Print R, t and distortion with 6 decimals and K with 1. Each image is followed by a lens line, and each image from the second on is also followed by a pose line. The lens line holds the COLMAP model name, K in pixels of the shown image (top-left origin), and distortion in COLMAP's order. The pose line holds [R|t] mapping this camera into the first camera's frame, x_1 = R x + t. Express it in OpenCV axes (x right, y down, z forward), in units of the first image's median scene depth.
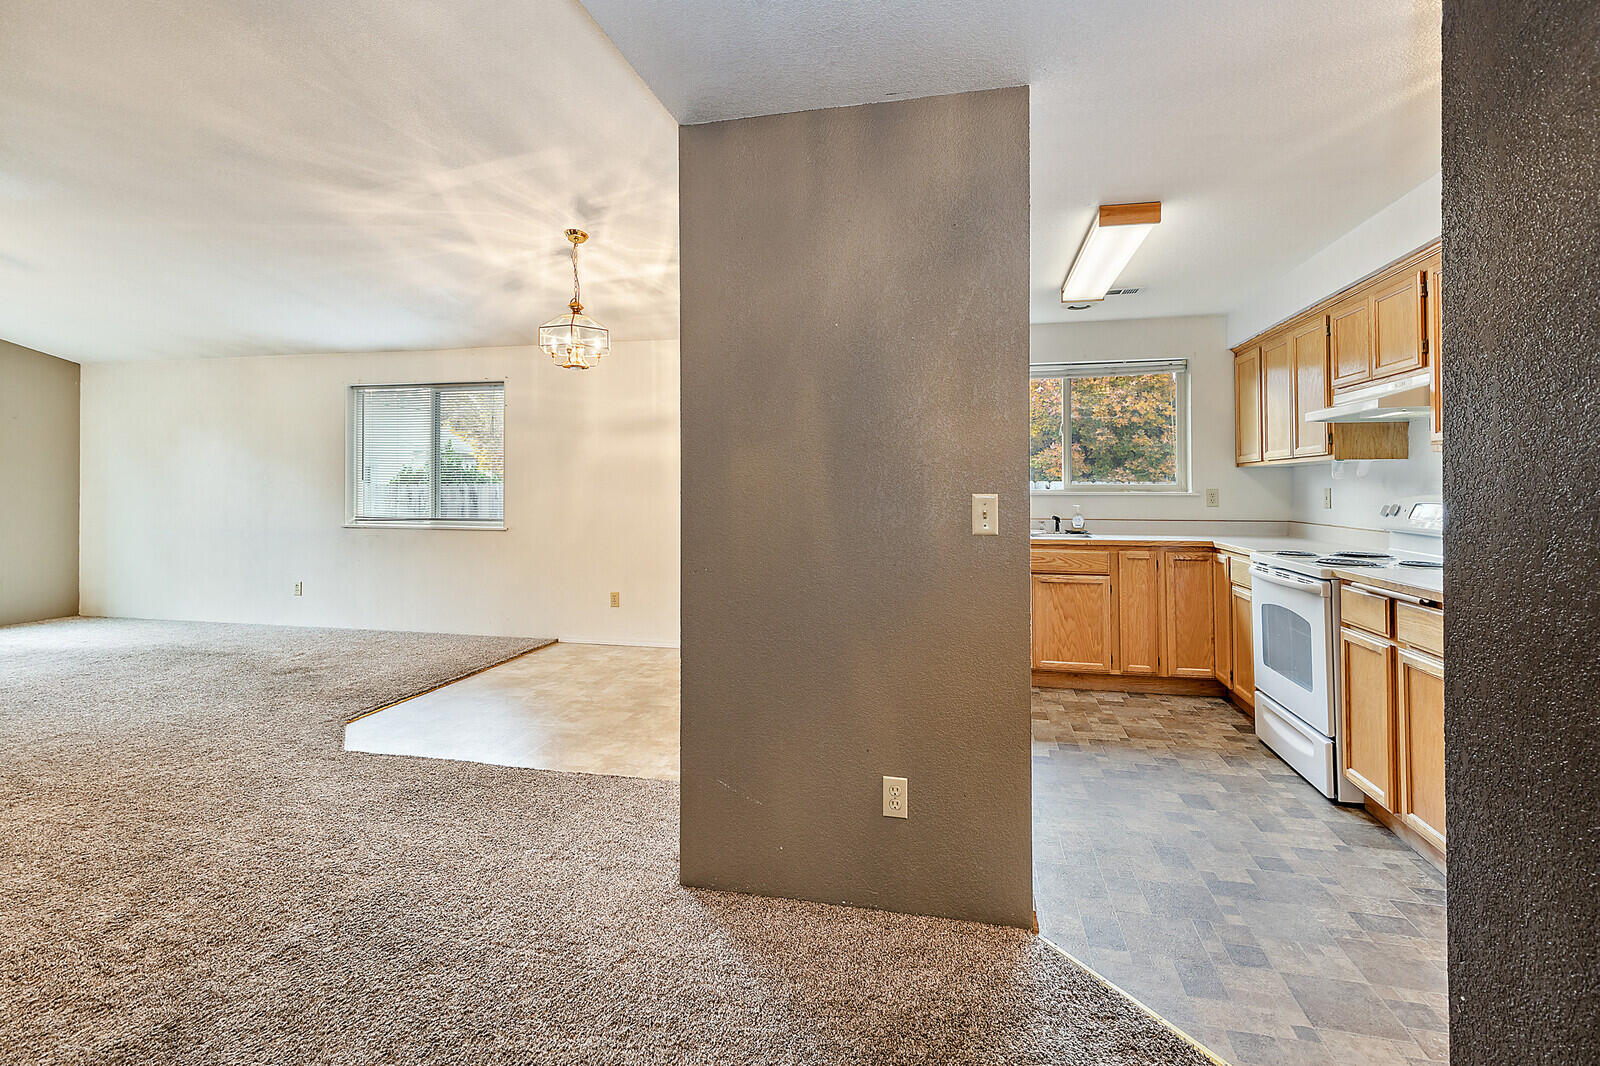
lens RADIAL K [[741.0, 0, 806.4], [0, 741.0, 475.0], [0, 0, 1]] dist [0.000915, -0.000016]
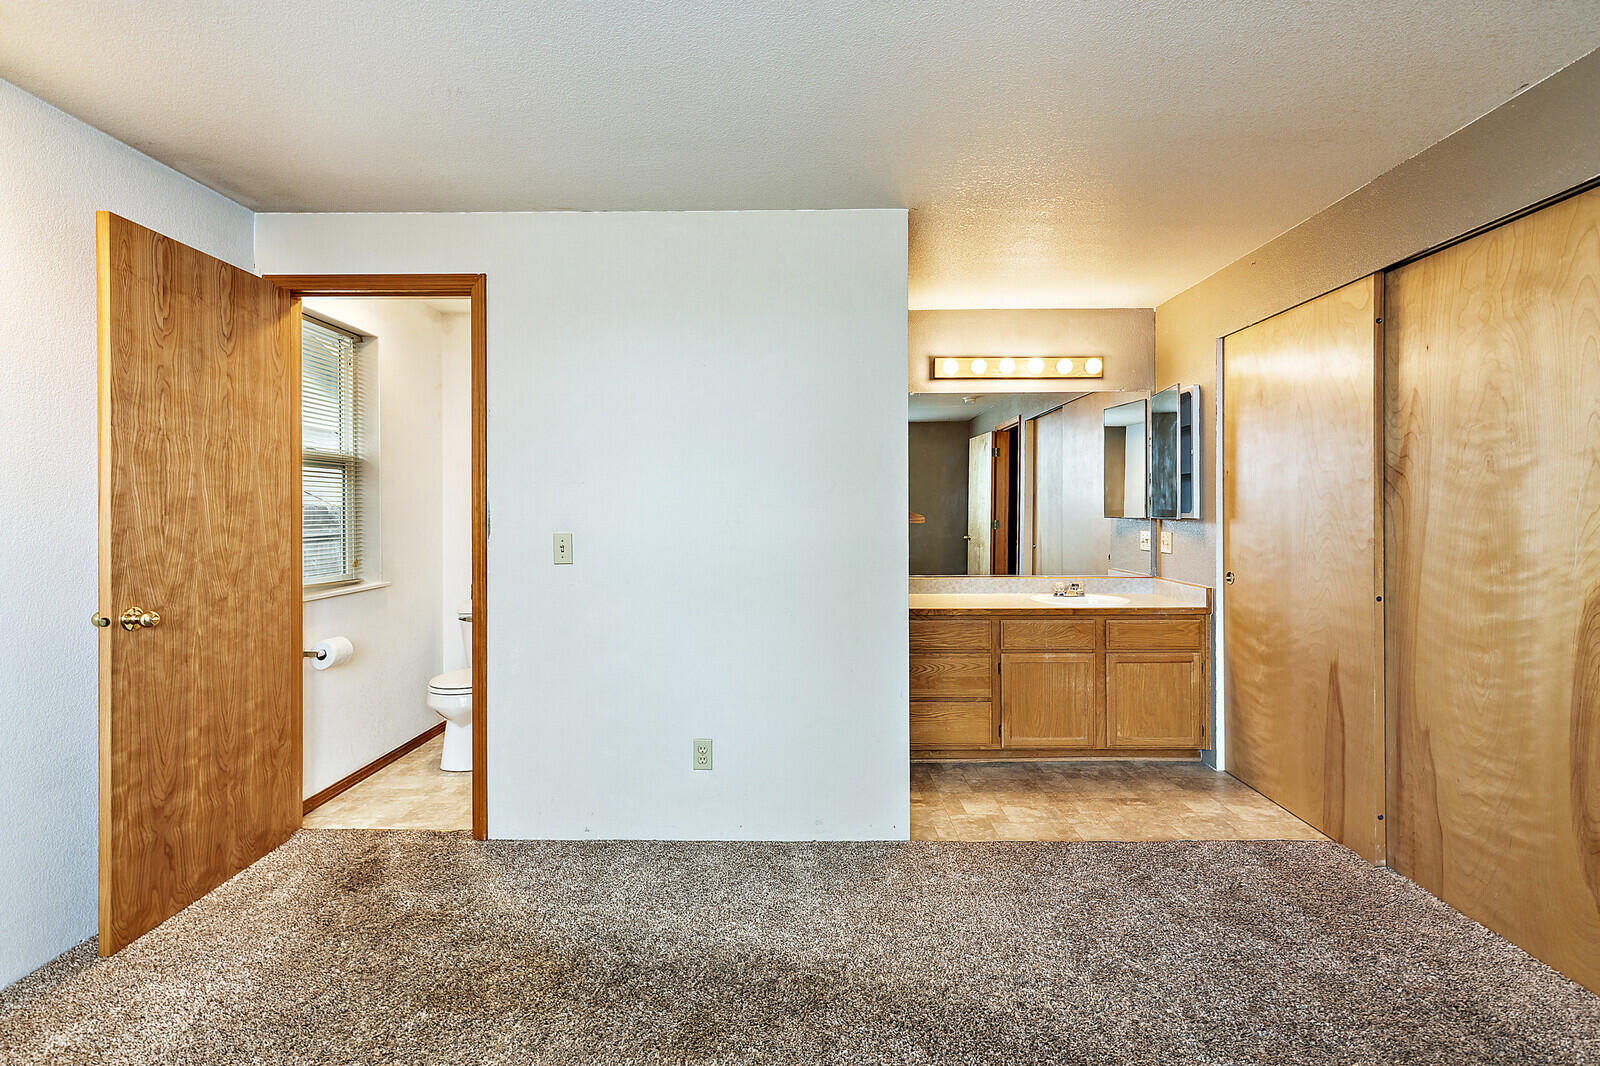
lens RADIAL K [[728.6, 0, 796.7], [0, 728.6, 512.9], [0, 0, 1]] dist [0.004858, 0.000060]
pose [[0.210730, -0.001418, -0.977543, 0.429116], [0.015736, 0.999874, 0.001942, 0.019715], [0.977418, -0.015792, 0.210725, 0.501071]]
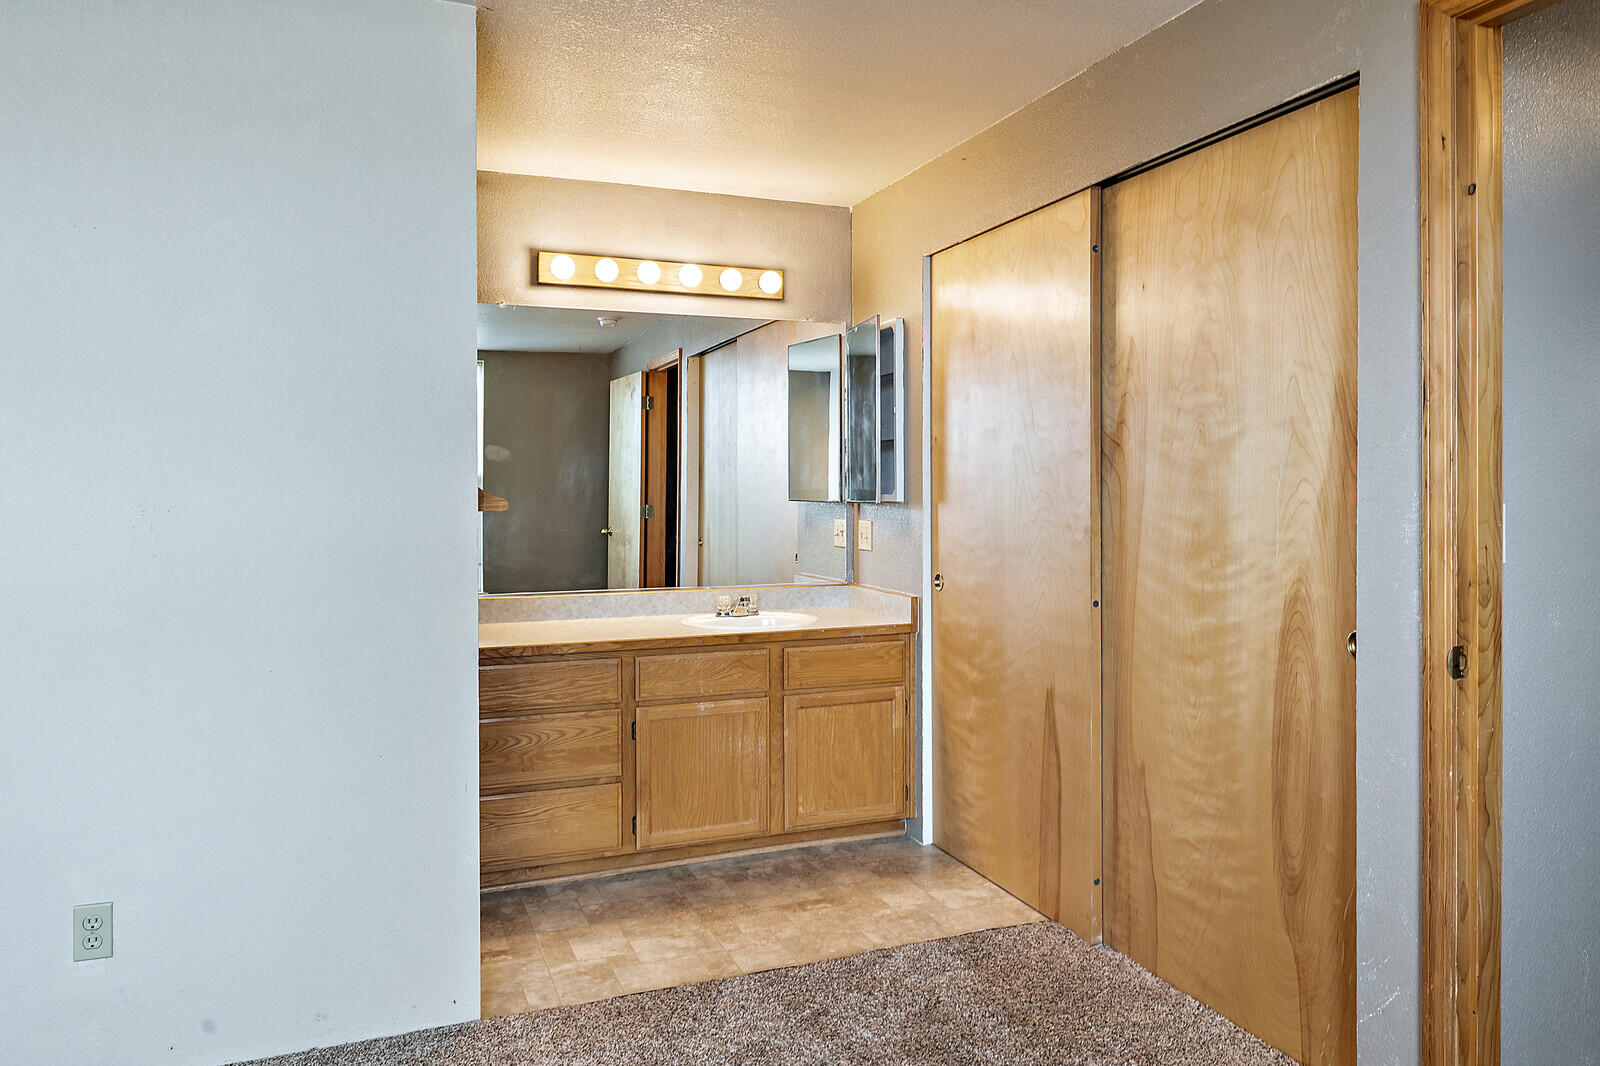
lens RADIAL K [[1110.4, 0, 805.6], [0, 1110.4, 497.4], [0, 0, 1]] dist [0.001001, -0.001245]
pose [[0.566183, 0.000699, -0.824279, 0.426228], [0.015097, 0.999823, 0.011217, 0.019749], [0.824141, -0.018795, 0.566072, 0.537057]]
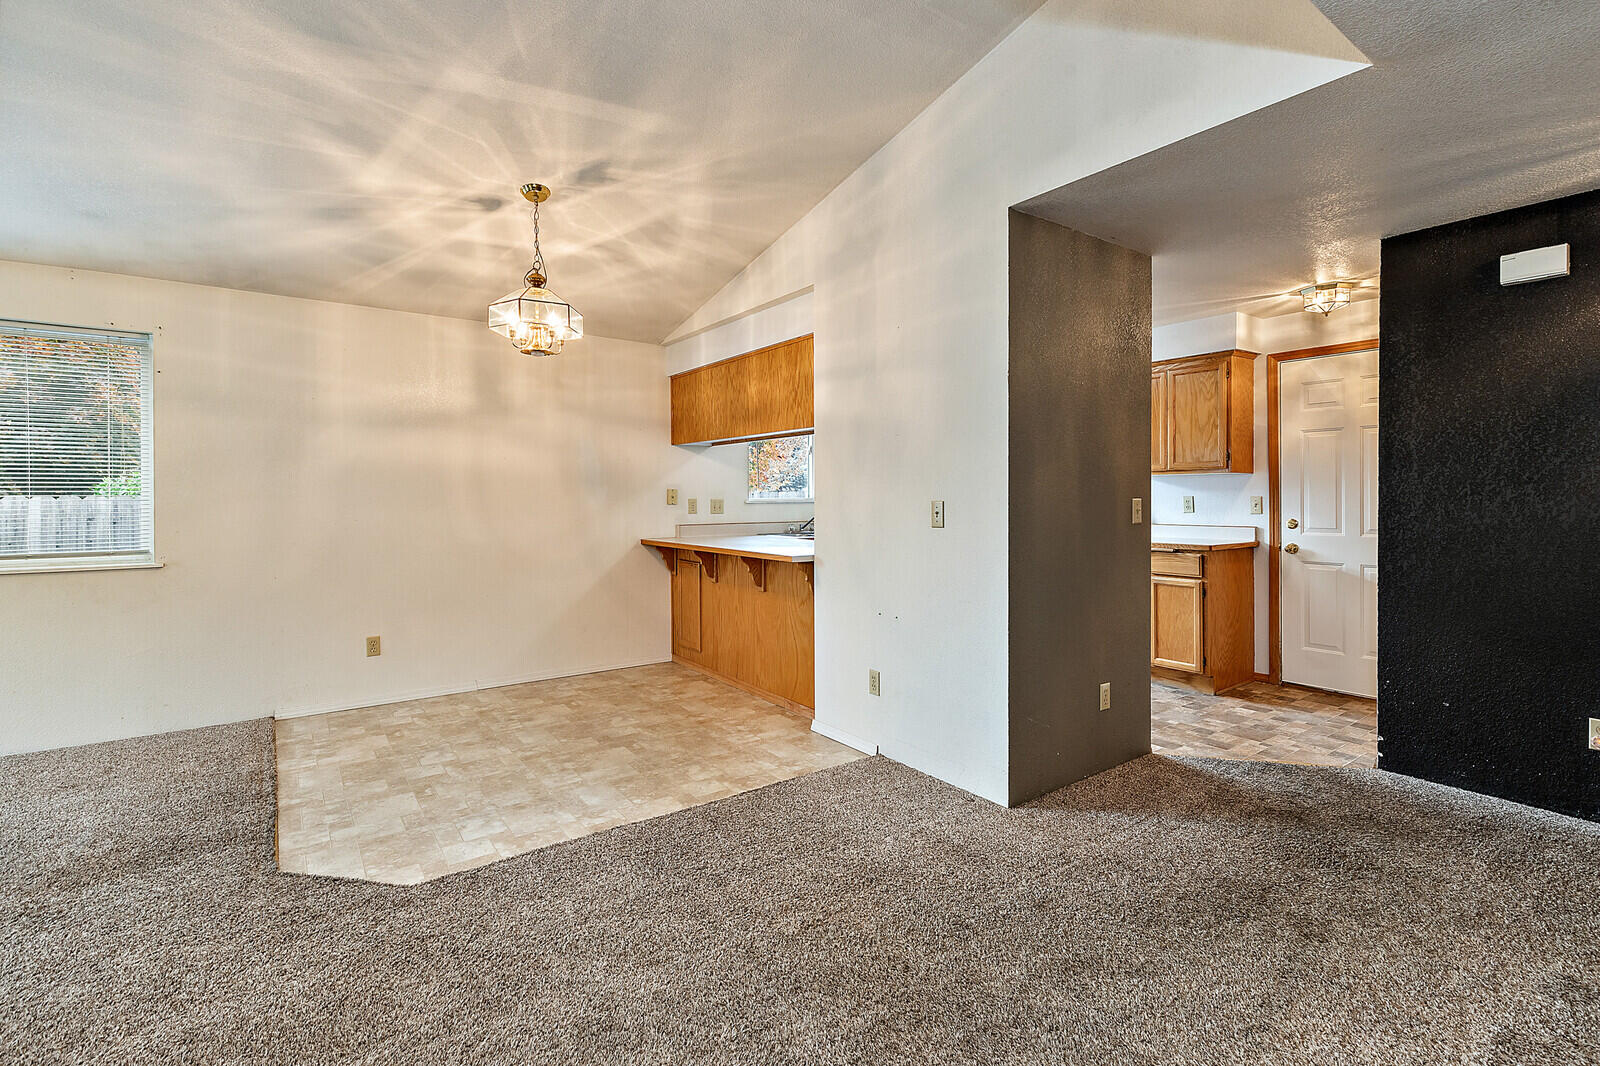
lens RADIAL K [[731.4, 0, 799.4], [0, 731.4, 496.8], [0, 0, 1]] dist [0.003850, 0.000015]
pose [[0.664925, -0.005625, 0.746889, -0.756167], [-0.005870, 0.999901, 0.012756, 0.002730], [-0.746887, -0.012866, 0.664827, 0.247249]]
